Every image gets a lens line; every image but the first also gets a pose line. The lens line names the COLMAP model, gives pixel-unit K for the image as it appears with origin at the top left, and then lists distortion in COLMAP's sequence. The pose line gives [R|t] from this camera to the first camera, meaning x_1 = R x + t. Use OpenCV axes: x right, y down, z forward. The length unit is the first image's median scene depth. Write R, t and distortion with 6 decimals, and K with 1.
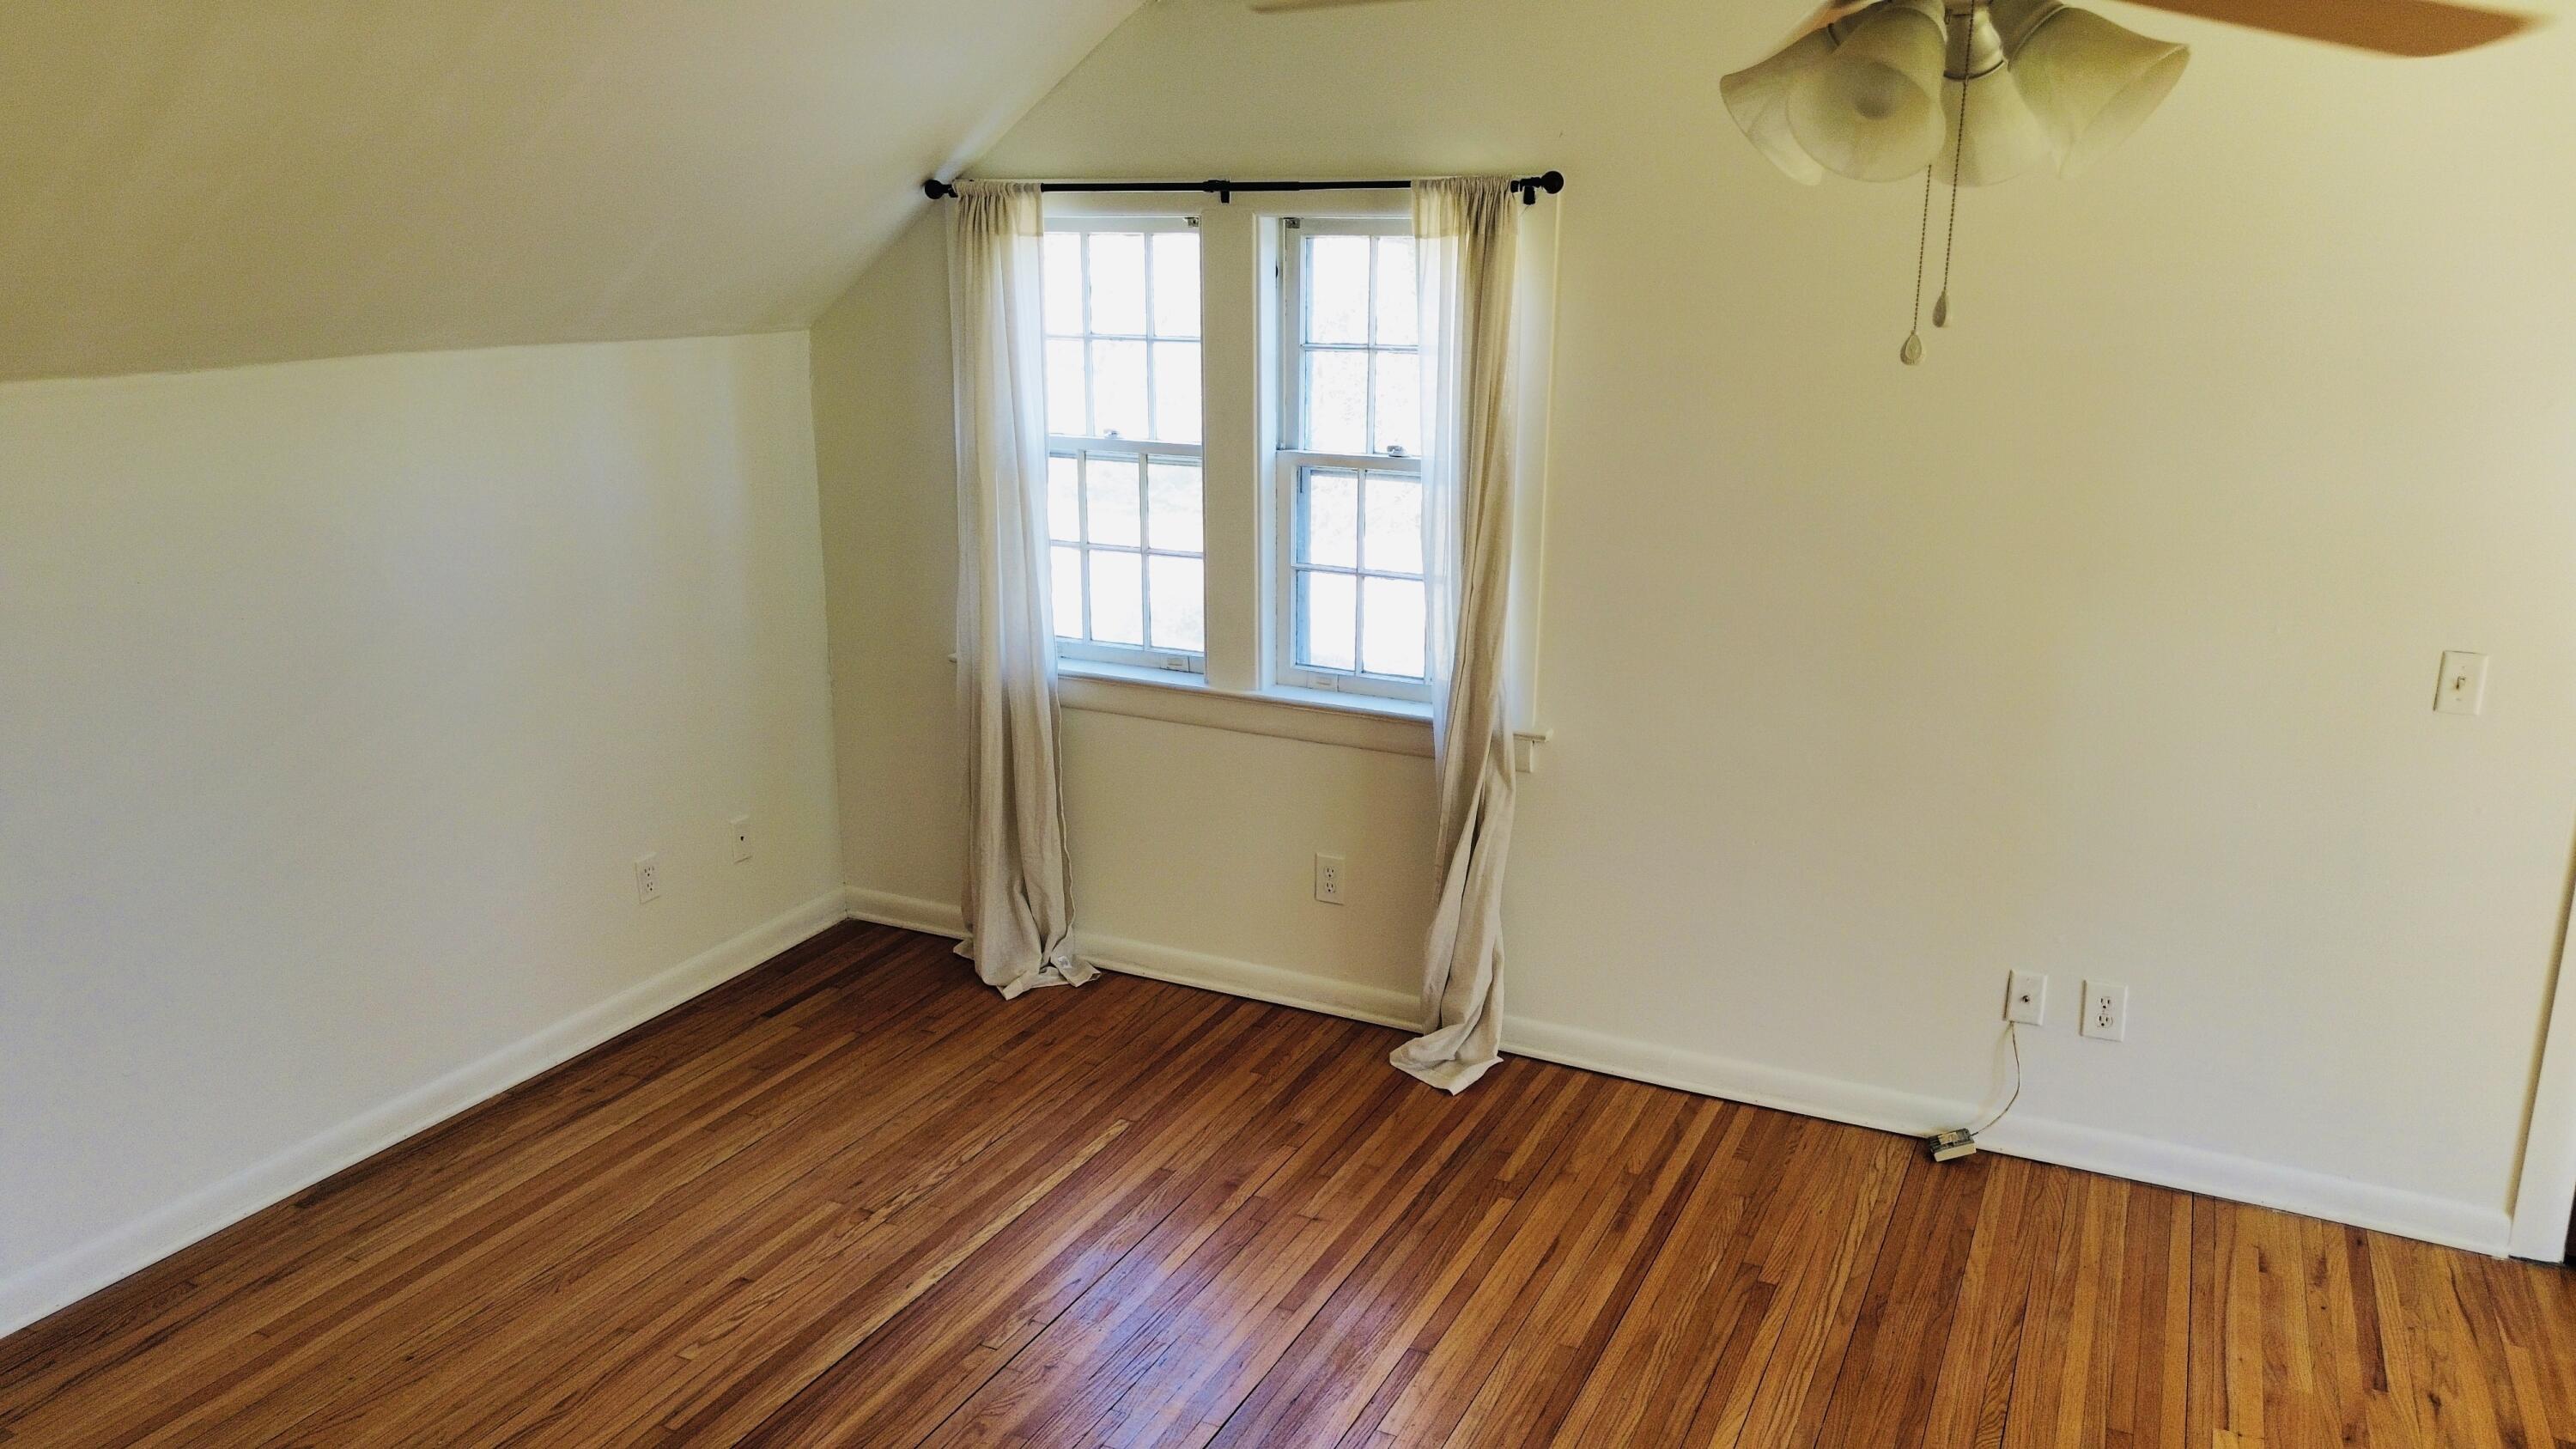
lens RADIAL K [[1838.0, 0, 1288.0], [0, 1838.0, 724.5], [0, 0, 1]] dist [0.089383, -0.087801]
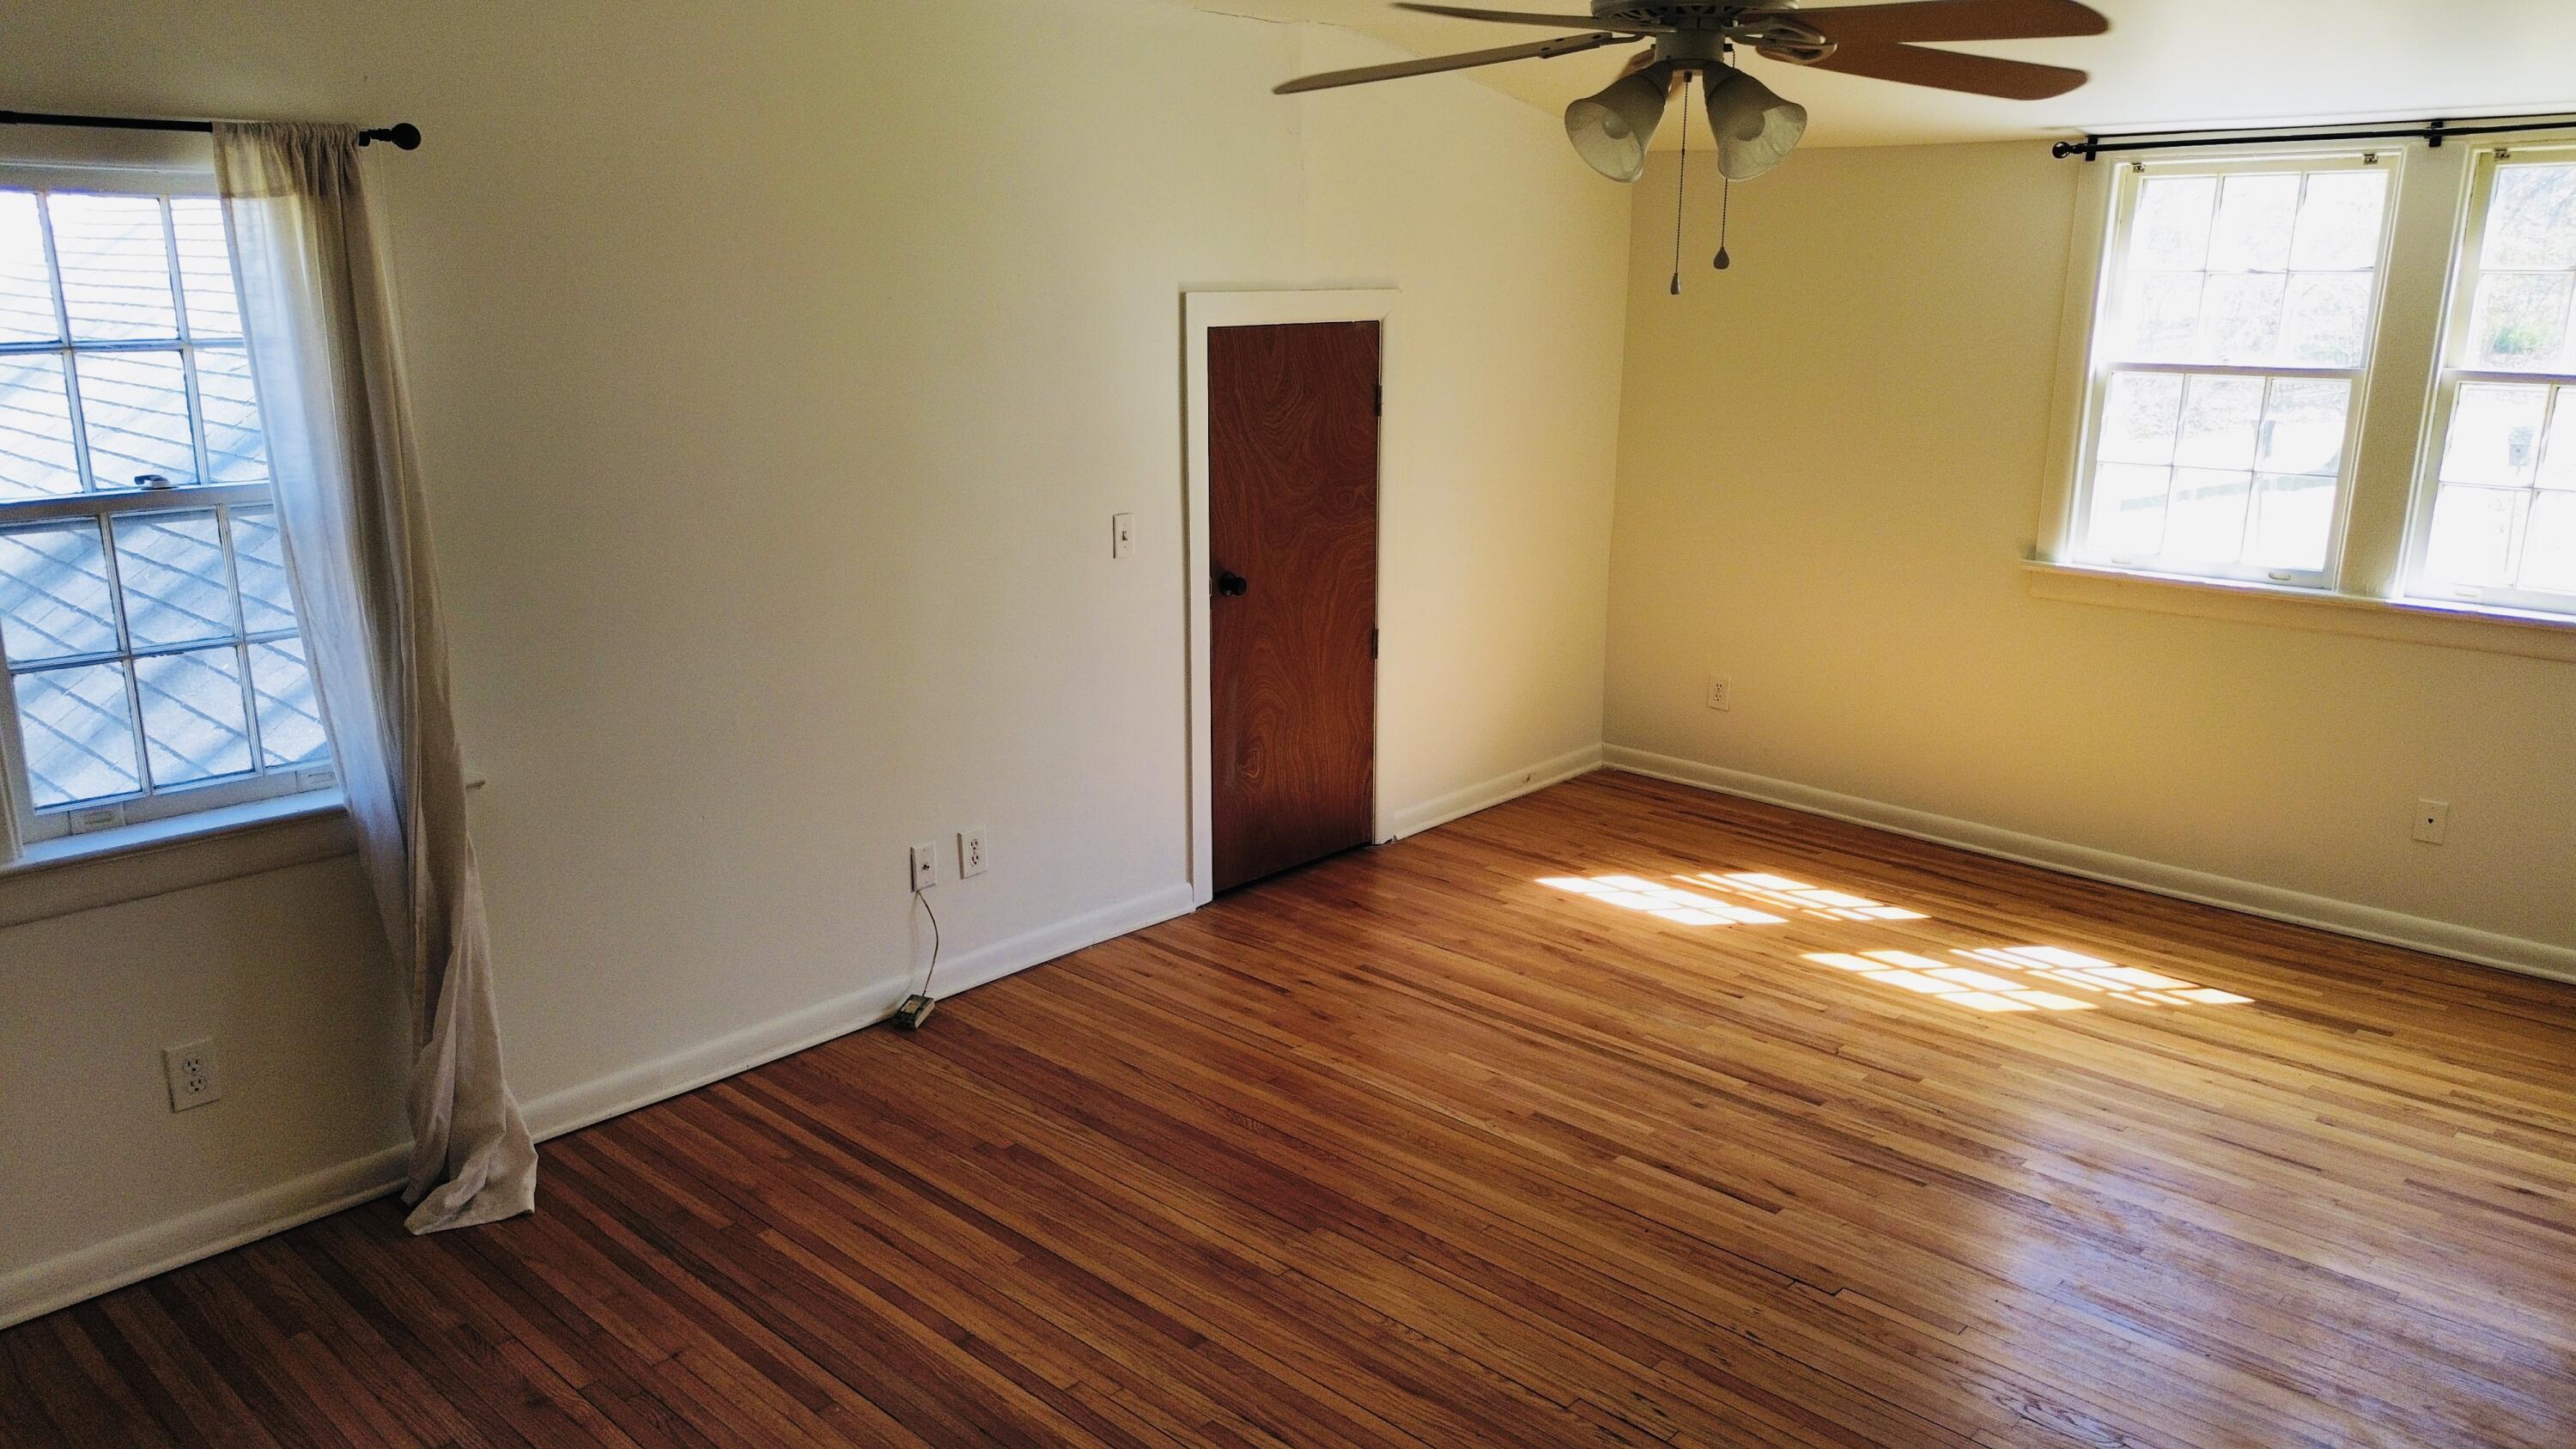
lens RADIAL K [[1838.0, 0, 1288.0], [0, 1838.0, 724.5], [0, 0, 1]] dist [0.089383, -0.087801]
pose [[0.296135, -0.244438, 0.923339, -0.585890], [0.237346, 0.955210, 0.176753, -0.089579], [-0.925187, 0.166808, 0.340888, 0.371691]]
